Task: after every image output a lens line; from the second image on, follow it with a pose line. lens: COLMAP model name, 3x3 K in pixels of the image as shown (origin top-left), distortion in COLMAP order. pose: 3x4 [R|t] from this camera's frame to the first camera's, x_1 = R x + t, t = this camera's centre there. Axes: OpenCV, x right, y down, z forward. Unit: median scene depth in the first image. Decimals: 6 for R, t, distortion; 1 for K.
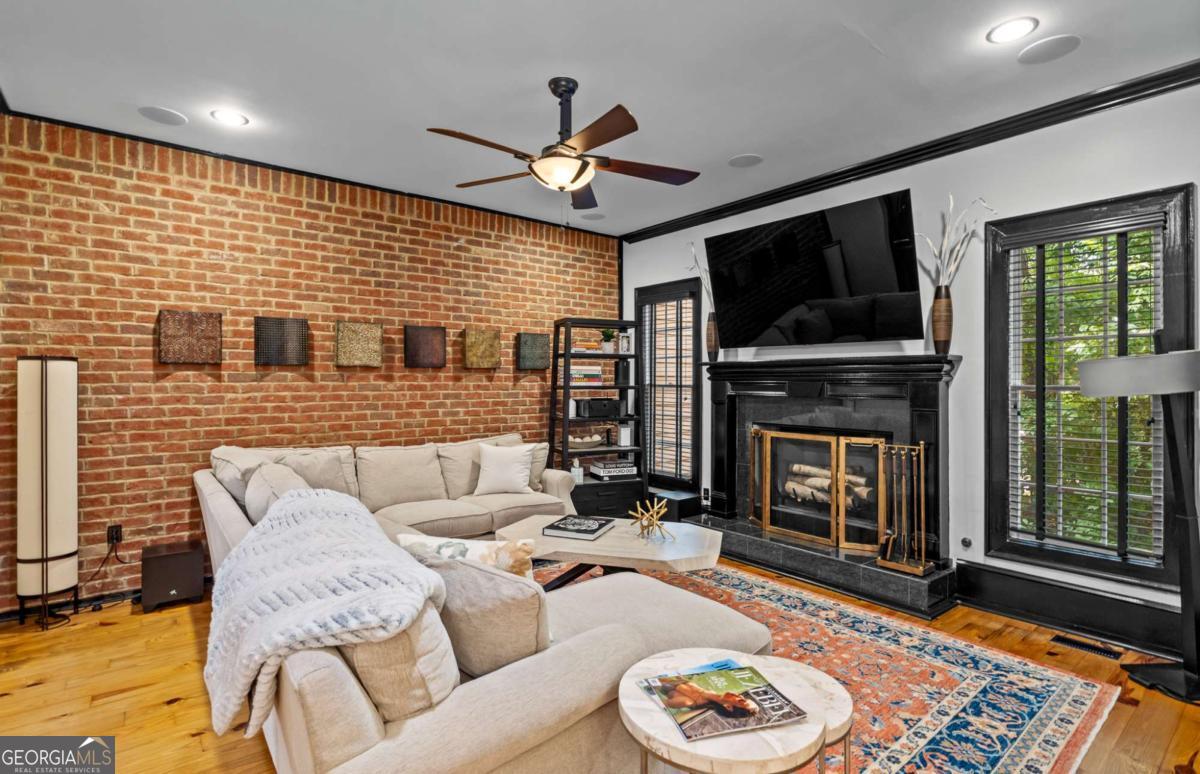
lens RADIAL K [[558.8, 0, 594.0], [0, 558.8, 387.9], [0, 0, 1]] dist [-0.000709, 0.000030]
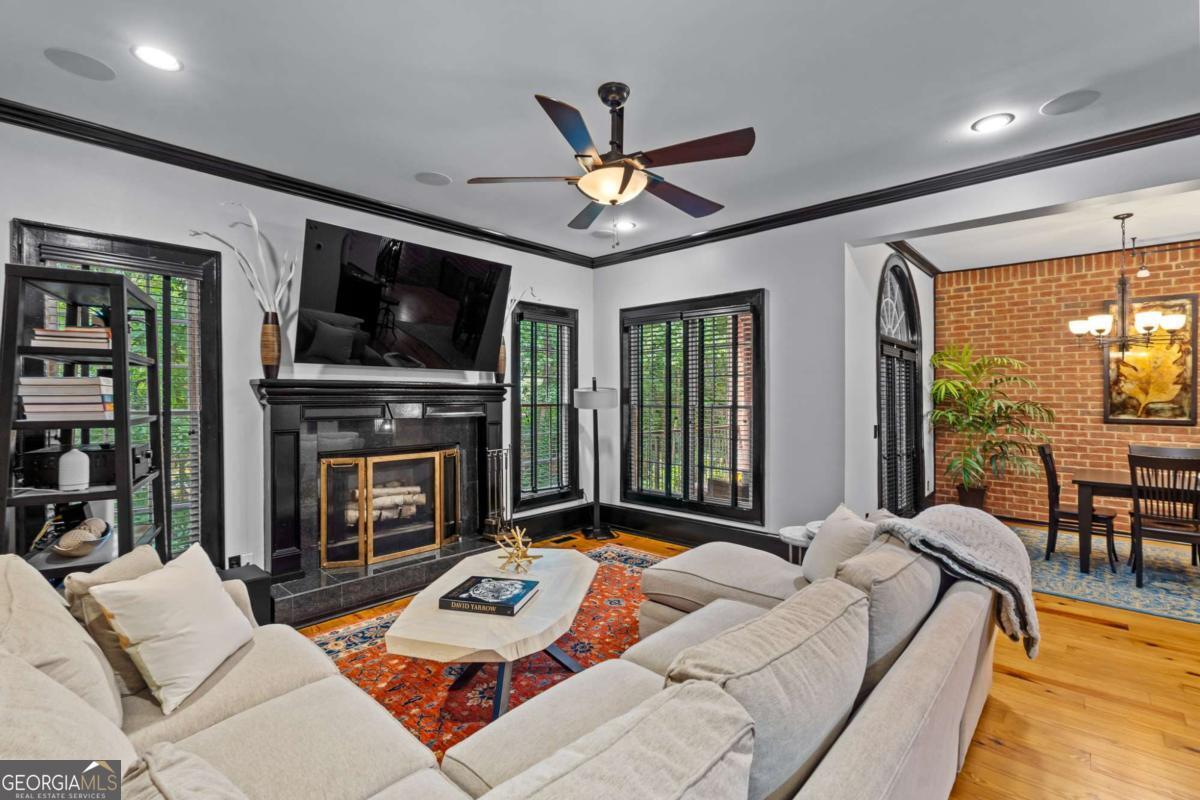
lens RADIAL K [[544.0, 0, 602.6], [0, 544.0, 392.3], [0, 0, 1]] dist [0.002179, -0.000359]
pose [[-0.150744, 0.003833, 0.988565, -0.810293], [0.016215, 0.999868, -0.001405, -0.029036], [-0.988440, 0.015818, -0.150786, 0.956185]]
